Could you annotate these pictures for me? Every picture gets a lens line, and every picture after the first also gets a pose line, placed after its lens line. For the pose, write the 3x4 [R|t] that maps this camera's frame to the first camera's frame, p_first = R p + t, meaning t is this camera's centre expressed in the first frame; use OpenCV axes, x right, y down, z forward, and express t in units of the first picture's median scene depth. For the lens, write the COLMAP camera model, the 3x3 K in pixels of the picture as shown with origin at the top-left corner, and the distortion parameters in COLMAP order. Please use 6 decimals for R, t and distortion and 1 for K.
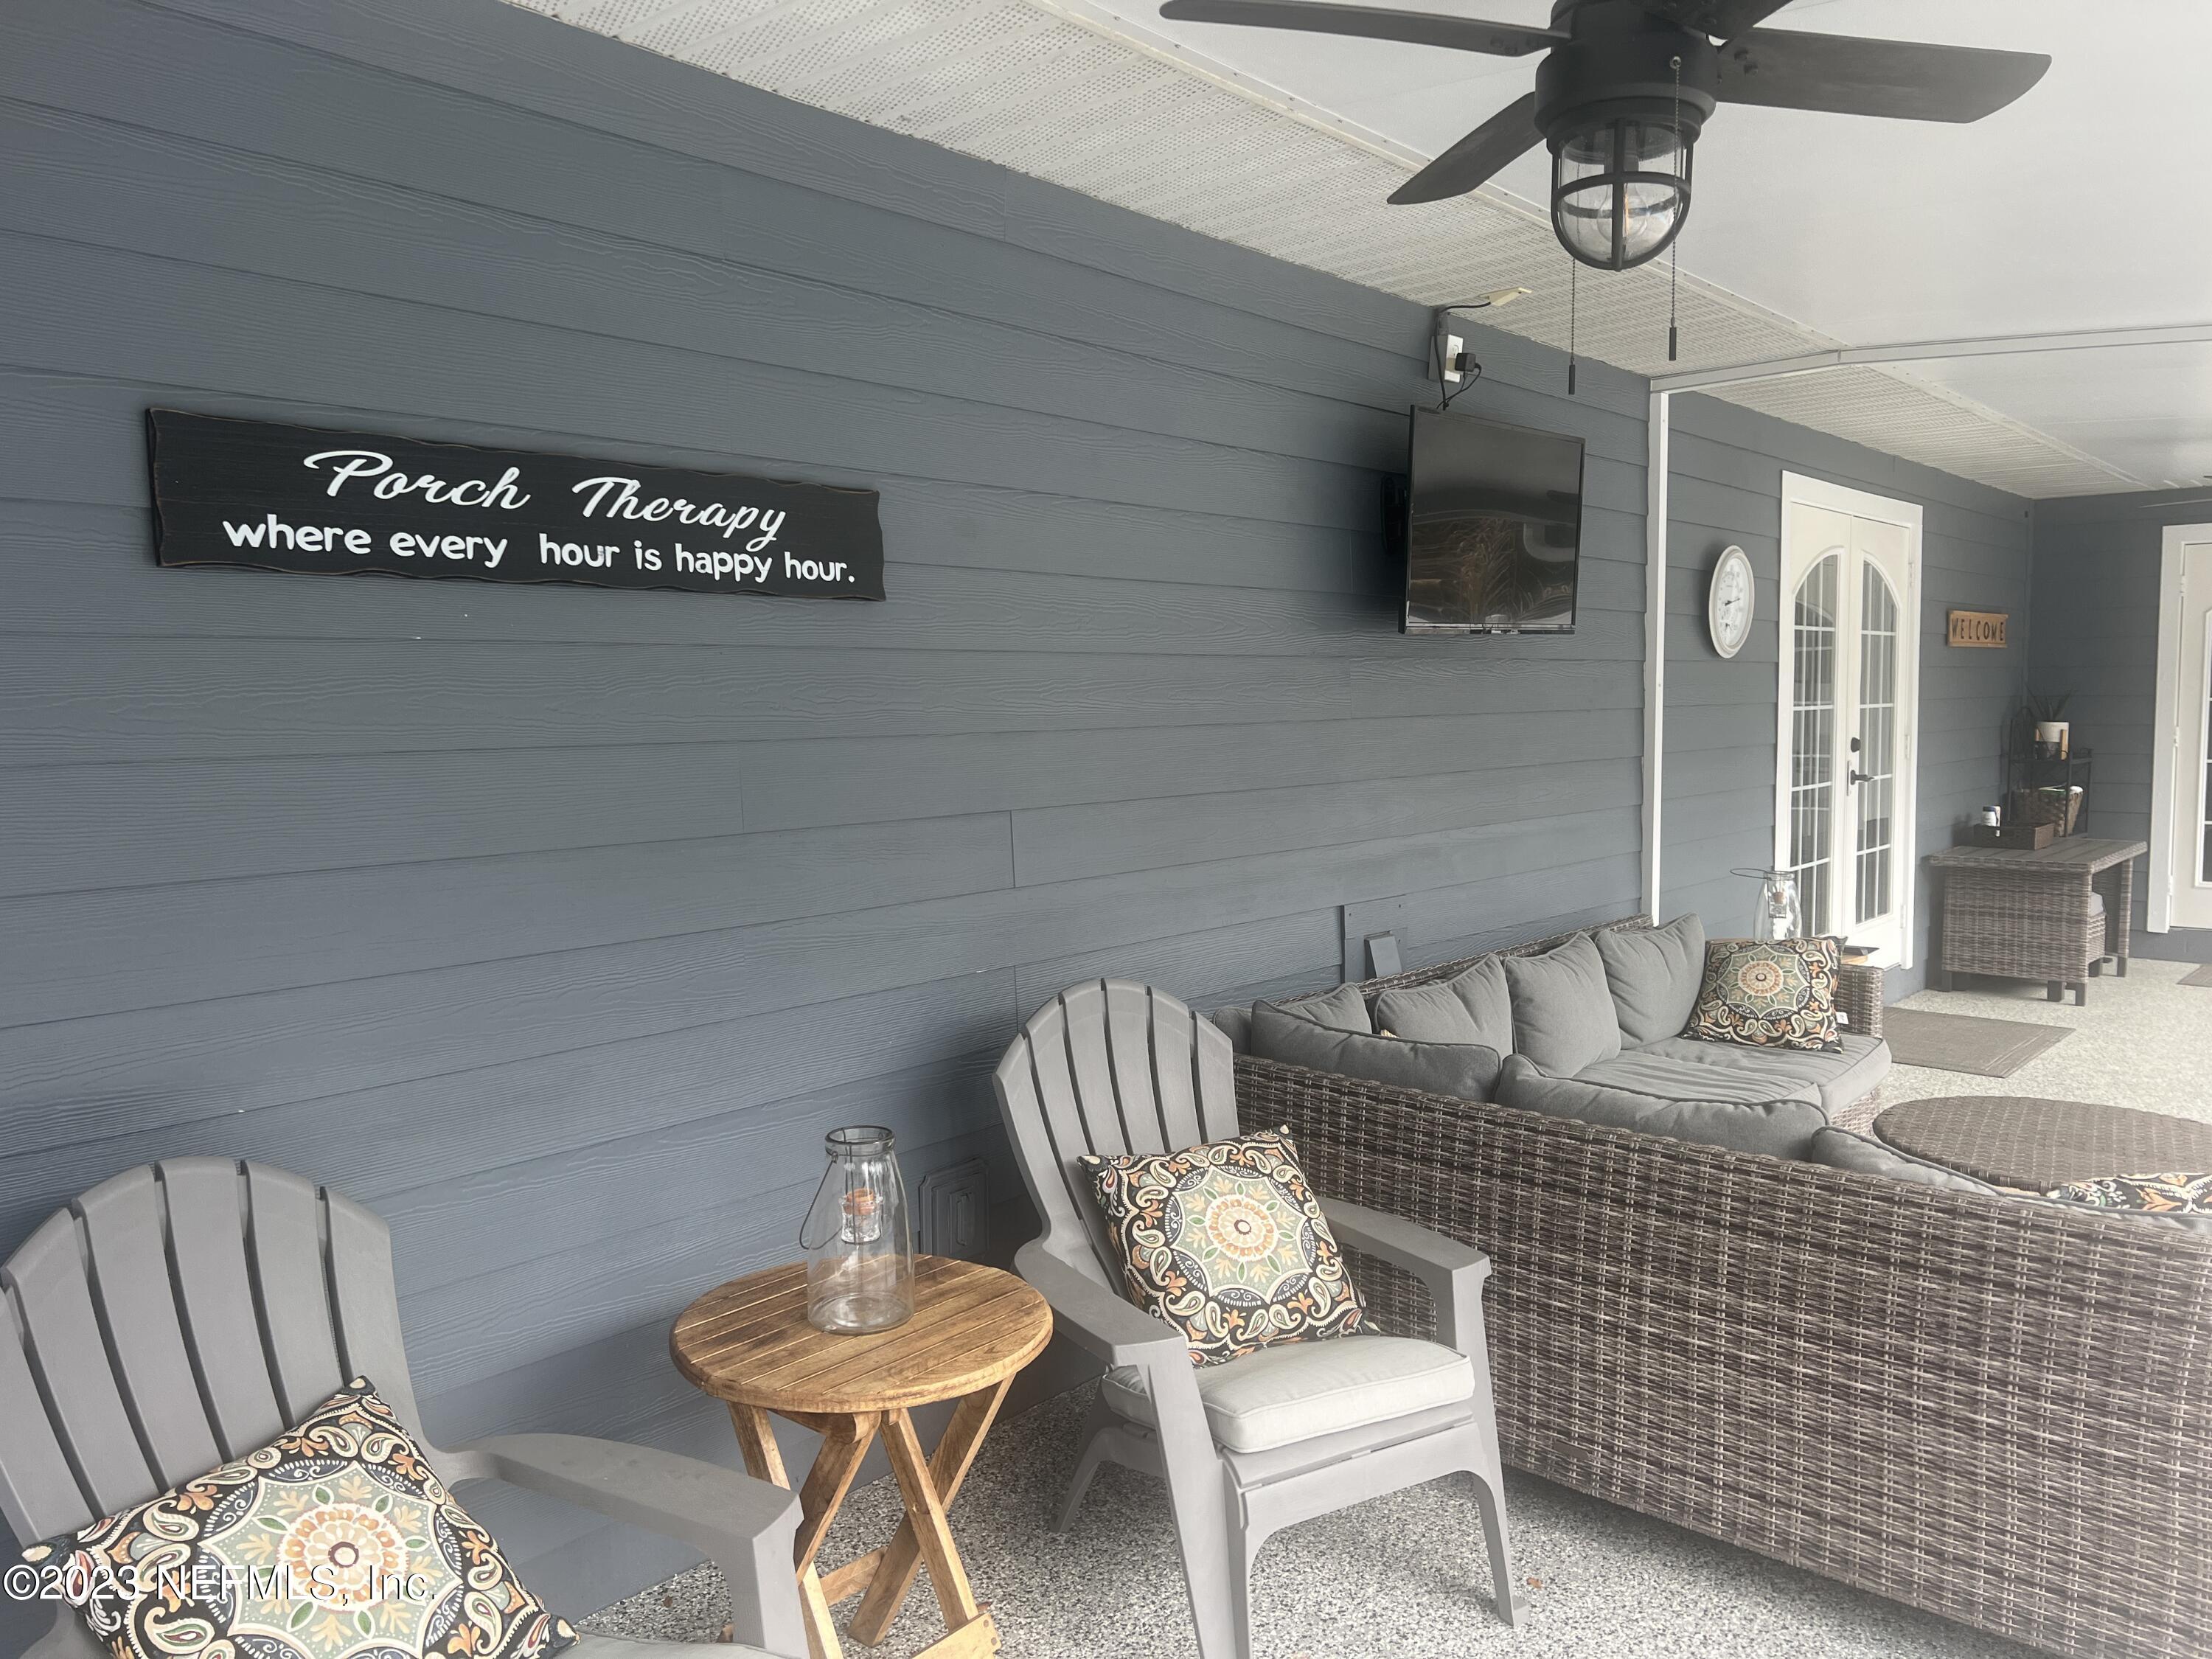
lens RADIAL K [[1669.9, 0, 1189.2], [0, 1669.9, 809.2], [0, 0, 1]] dist [0.105157, -0.037680]
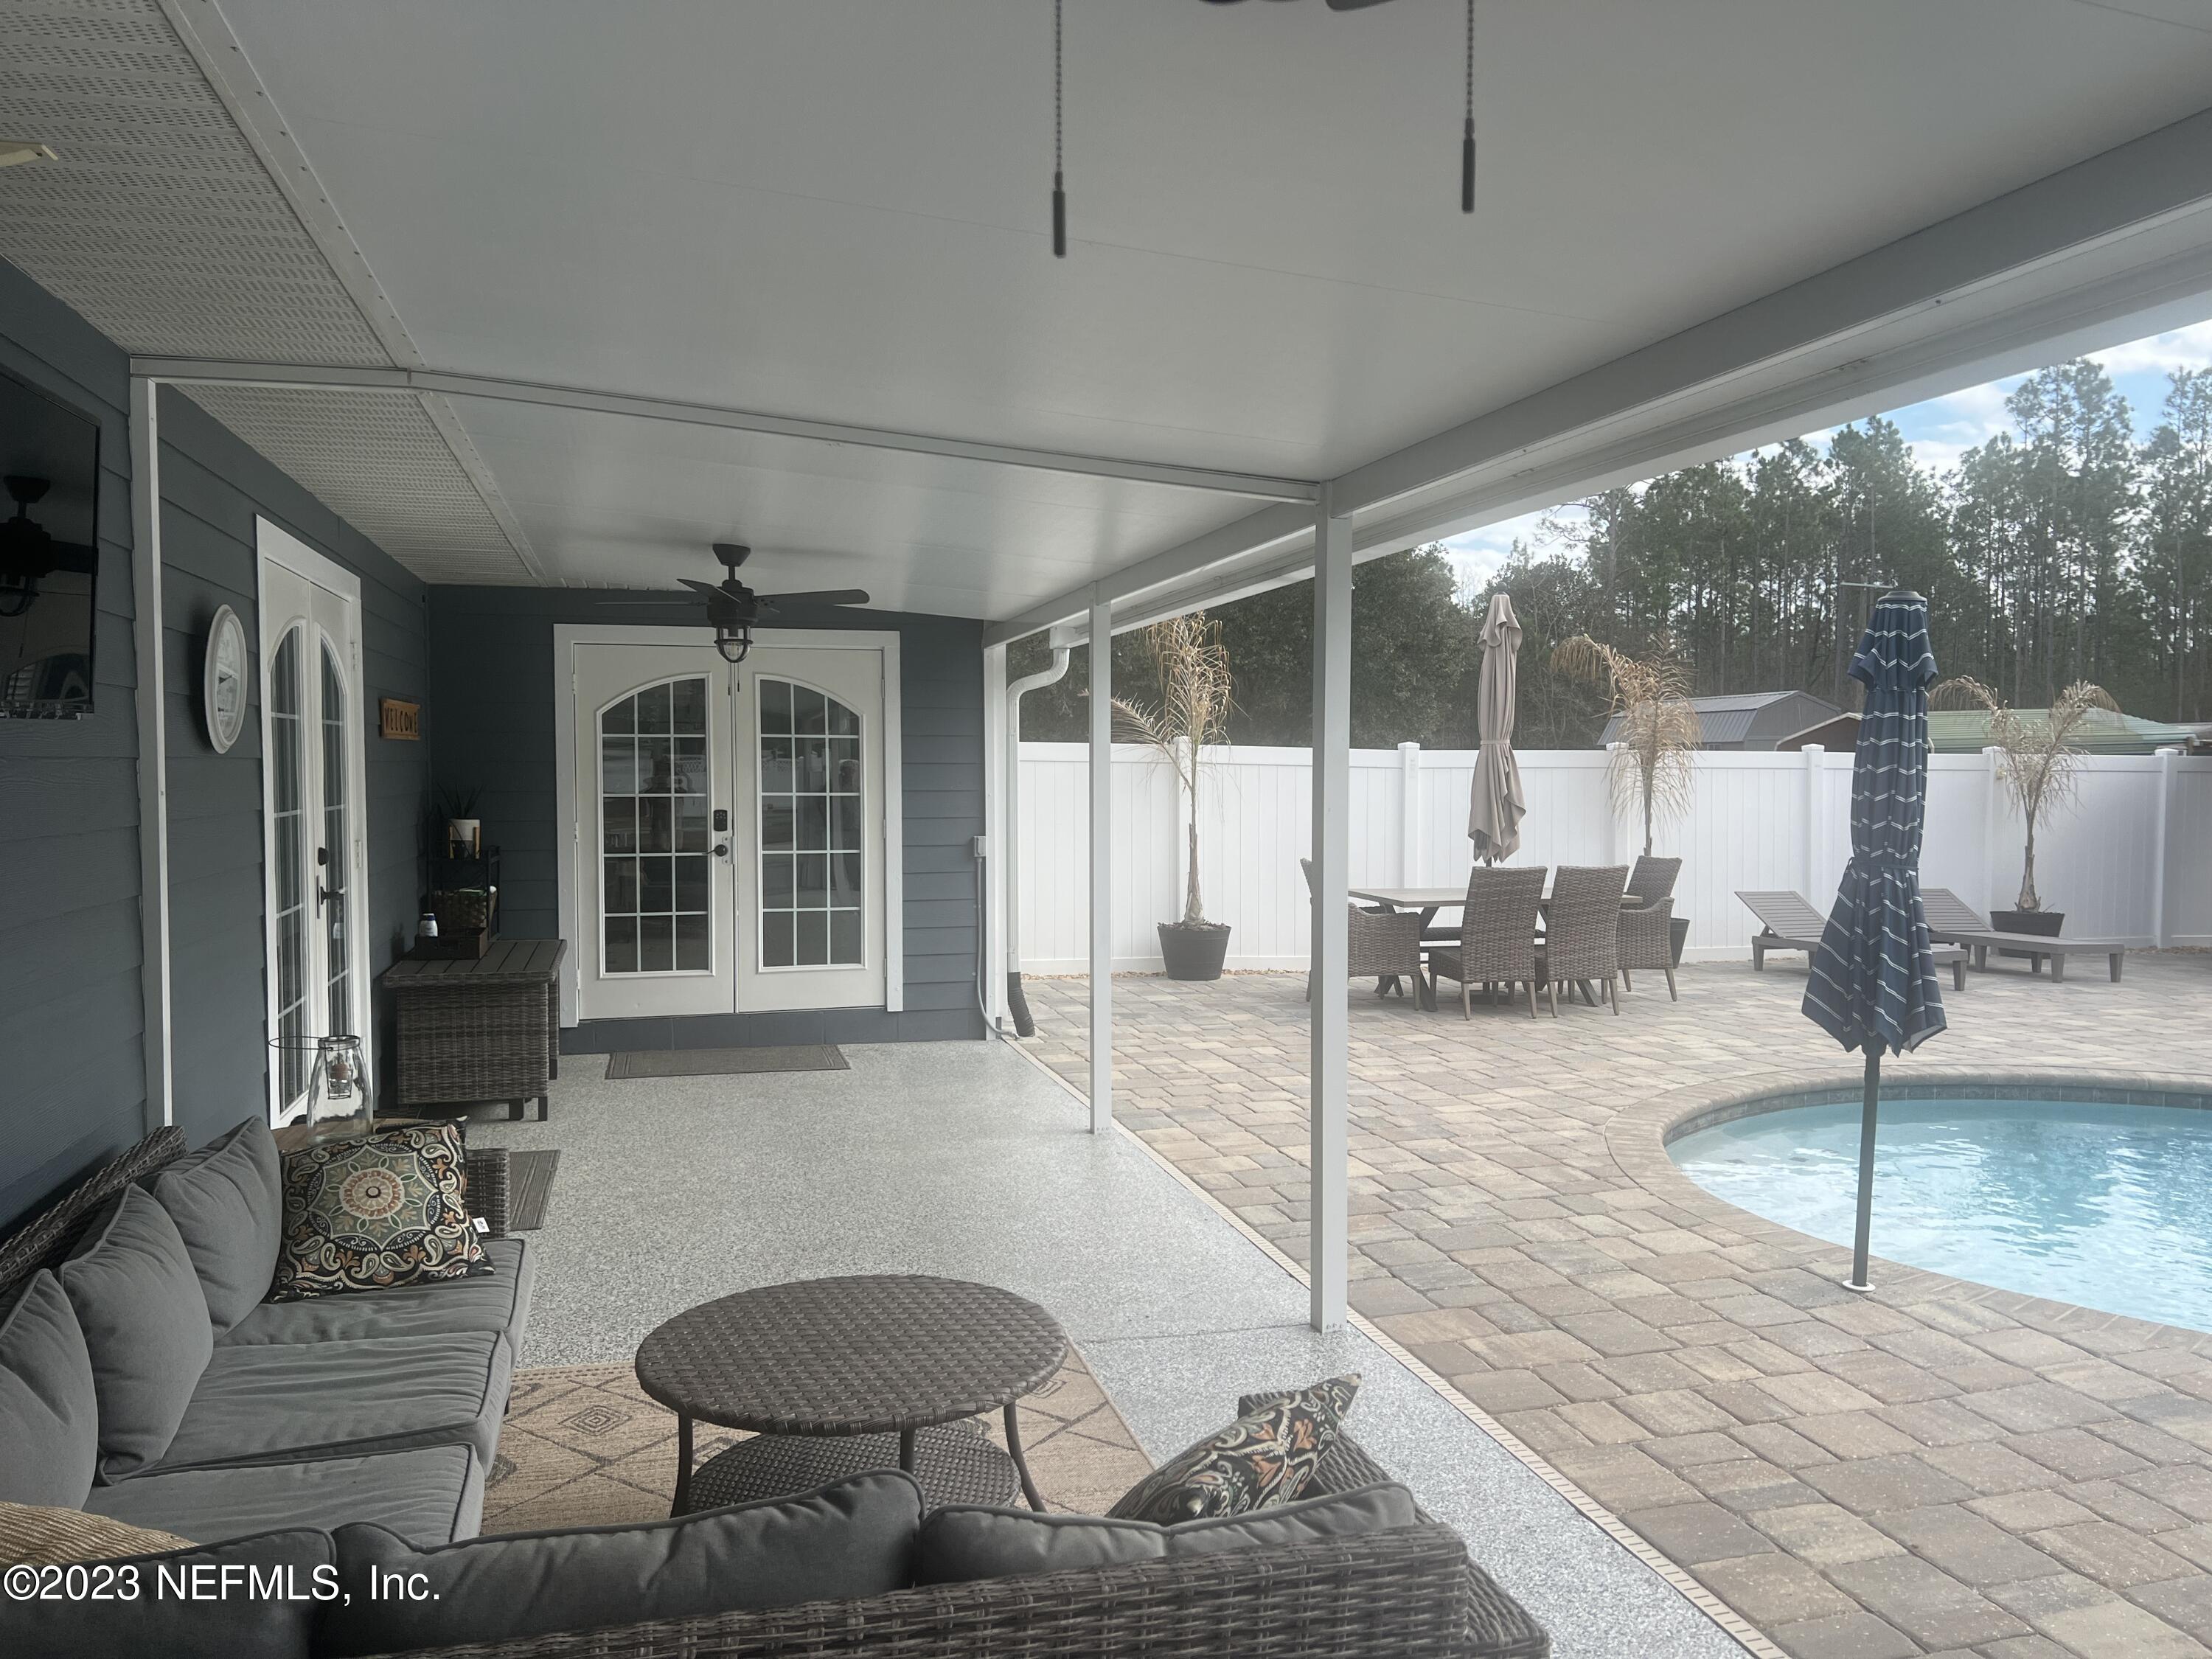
lens RADIAL K [[1672.0, 0, 1106.0], [0, 1672.0, 829.5], [0, 0, 1]] dist [0.092540, -0.109530]
pose [[0.604374, -0.025883, 0.796280, -0.096476], [0.053921, 0.998509, -0.008469, -0.062636], [-0.794874, 0.048054, 0.604868, 0.520031]]
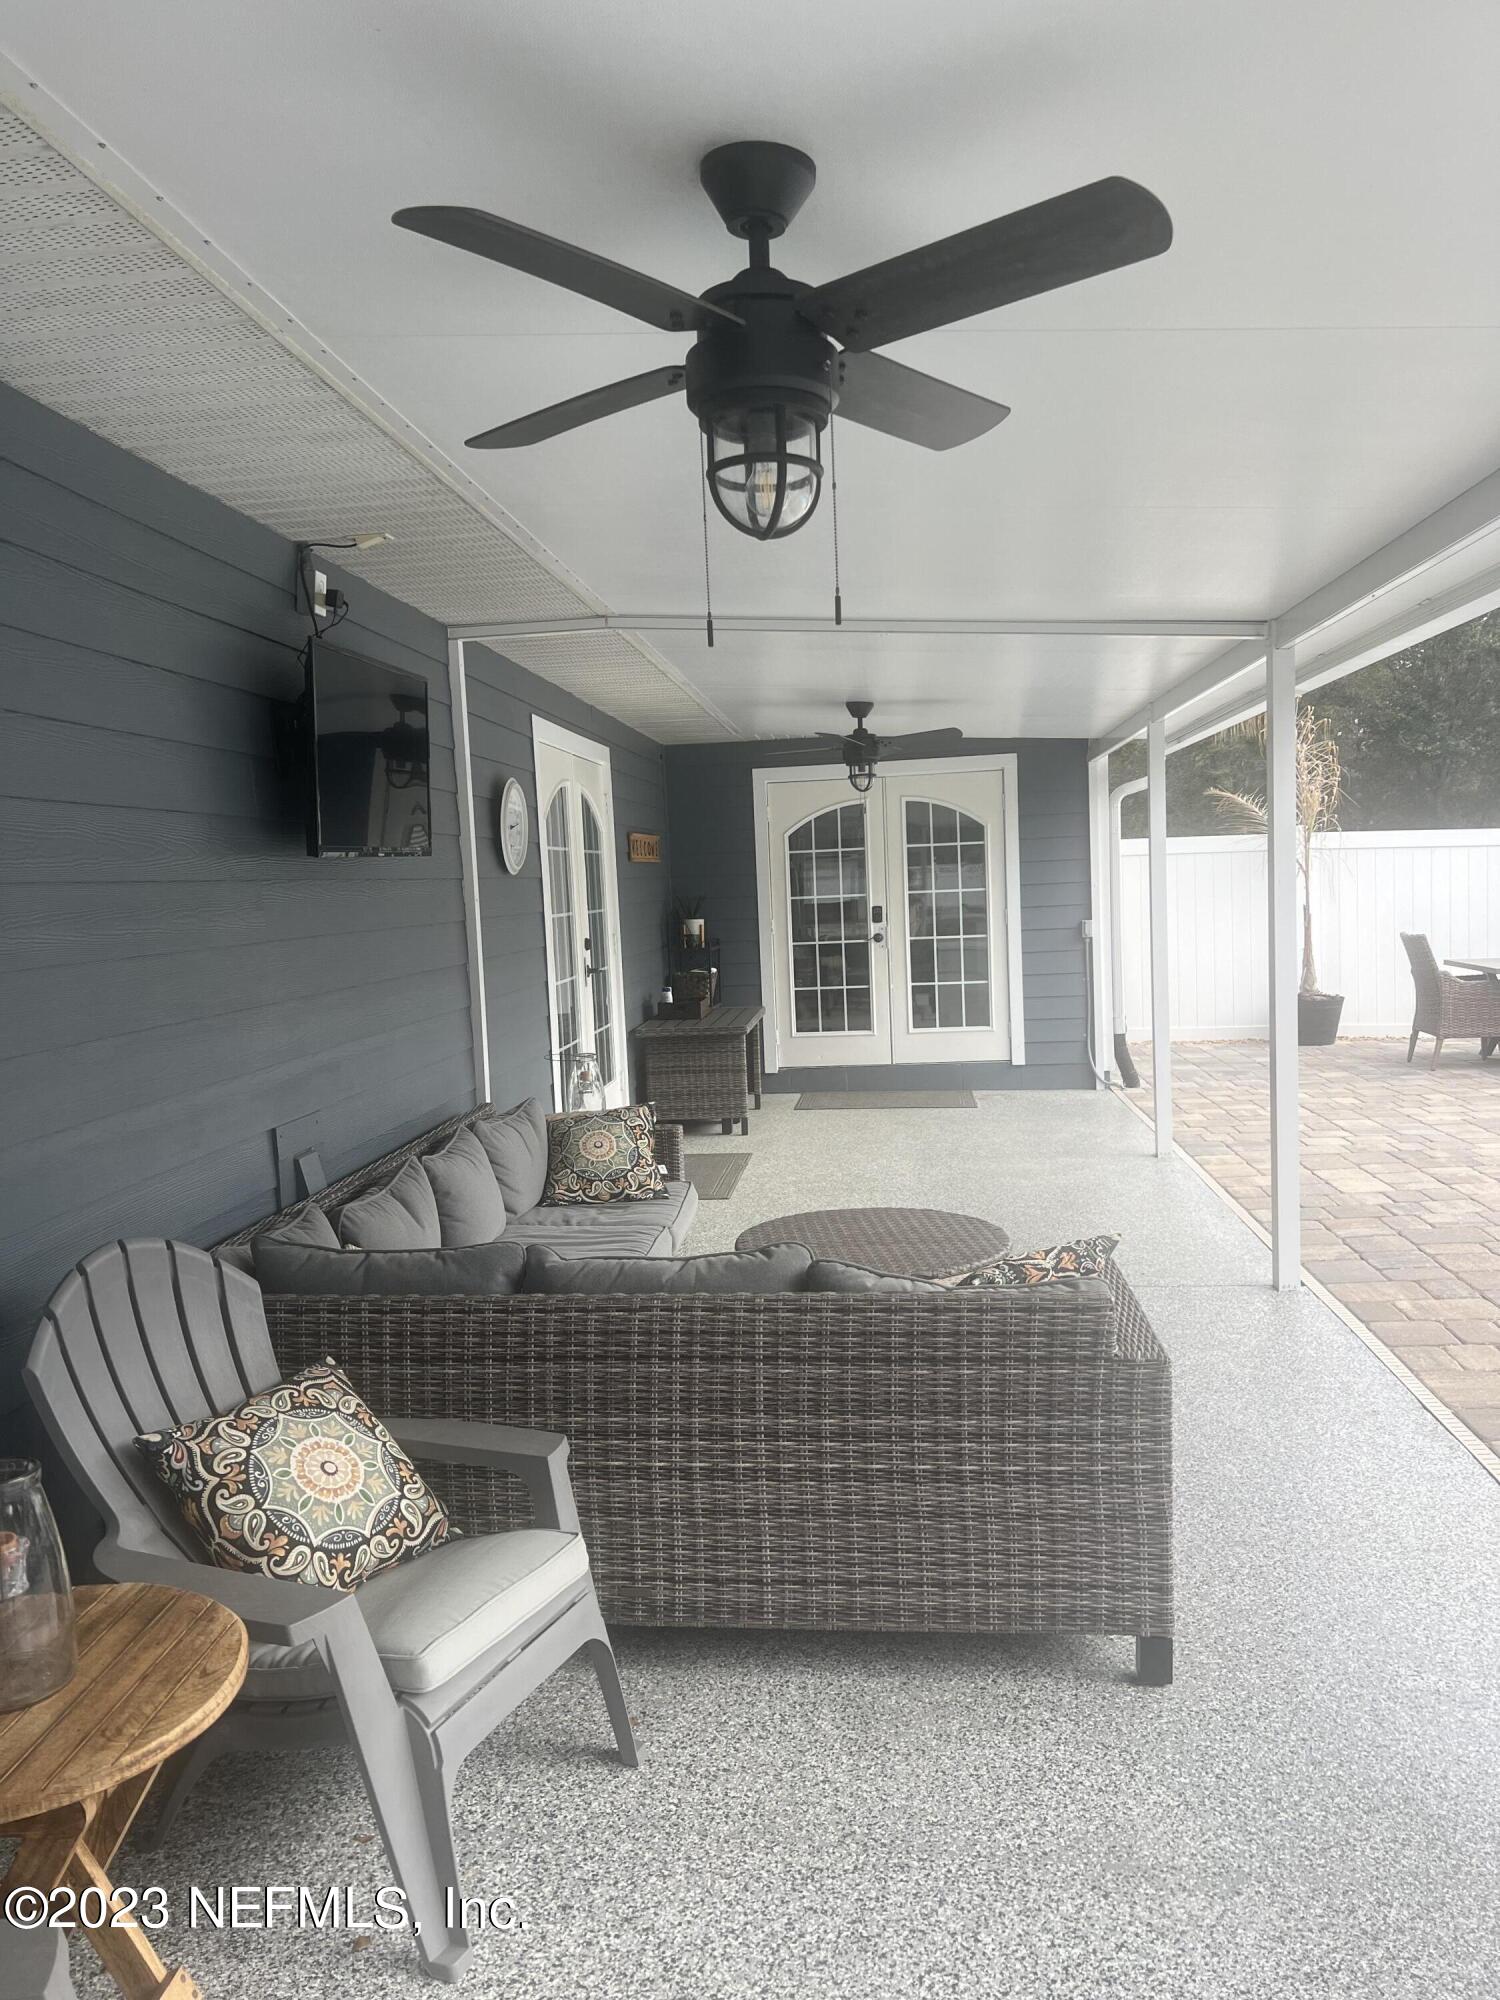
lens RADIAL K [[1481.7, 0, 750.0], [0, 1481.7, 1000.0], [0, 0, 1]] dist [0.184173, -0.263957]
pose [[0.841827, -0.072647, 0.534835, -0.214912], [0.075135, 0.997026, 0.017165, -0.020055], [-0.534492, 0.025735, 0.844782, 0.115169]]
